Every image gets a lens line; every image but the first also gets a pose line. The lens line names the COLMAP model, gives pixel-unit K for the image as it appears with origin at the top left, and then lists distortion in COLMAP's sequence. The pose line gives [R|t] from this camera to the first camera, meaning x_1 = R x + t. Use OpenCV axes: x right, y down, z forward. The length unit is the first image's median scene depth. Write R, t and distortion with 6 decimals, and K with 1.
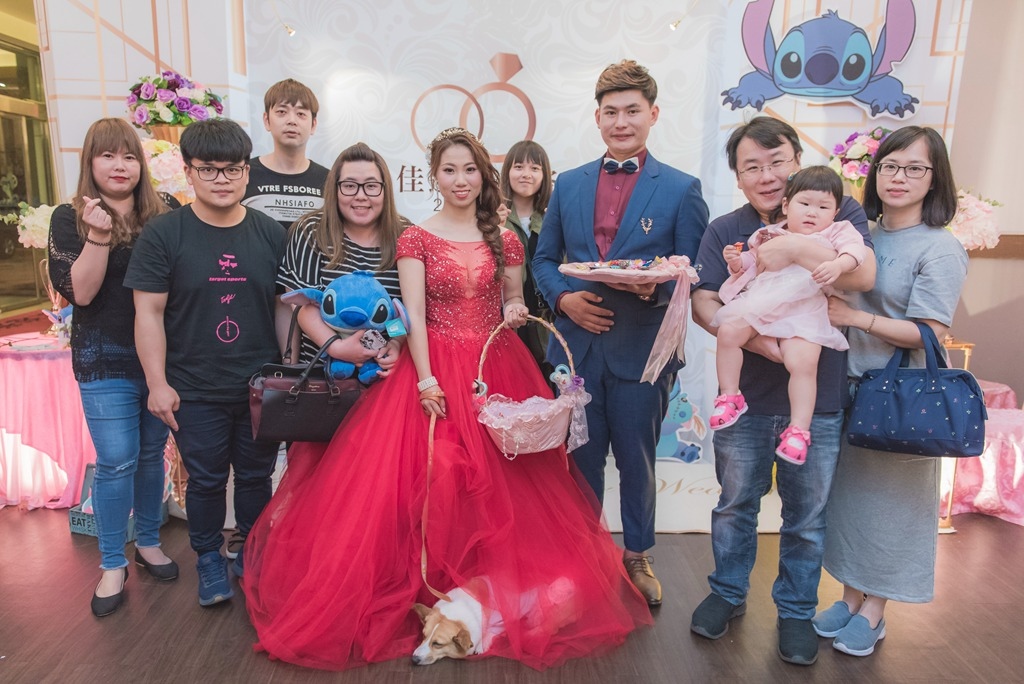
lens RADIAL K [[747.8, 0, 479.8], [0, 747.8, 361.4], [0, 0, 1]] dist [0.025041, -0.035048]
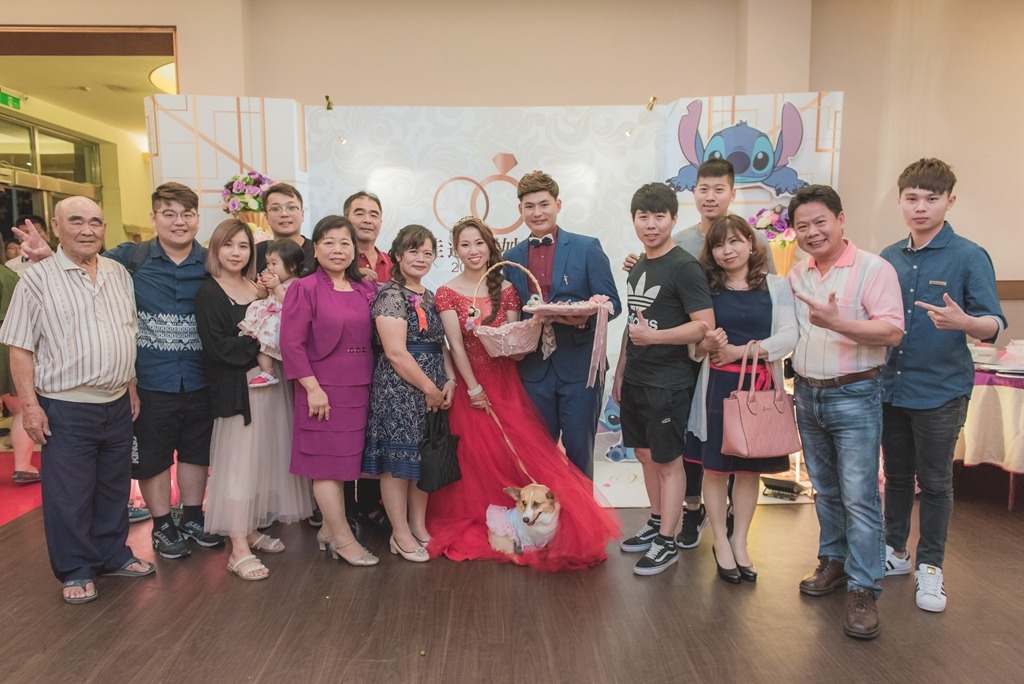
lens RADIAL K [[682.2, 0, 506.6], [0, 682.2, 348.6], [0, 0, 1]] dist [0.020046, -0.009842]
pose [[0.999530, -0.020425, 0.022850, 0.003734], [0.022369, 0.995844, -0.088291, 0.039906], [-0.020952, 0.088761, 0.995833, -0.173005]]
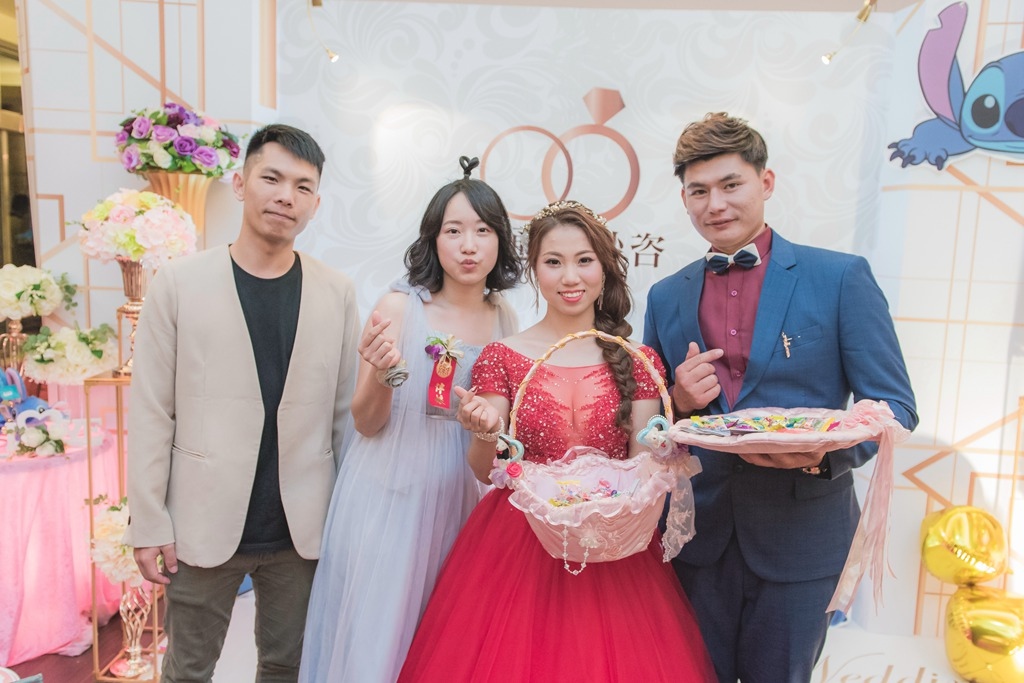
lens RADIAL K [[806.7, 0, 511.1], [0, 806.7, 363.6], [0, 0, 1]] dist [-0.006437, 0.005626]
pose [[0.998795, 0.033084, -0.036250, -0.022490], [-0.035516, 0.997009, -0.068643, -0.063625], [0.033871, 0.069848, 0.996982, 0.178501]]
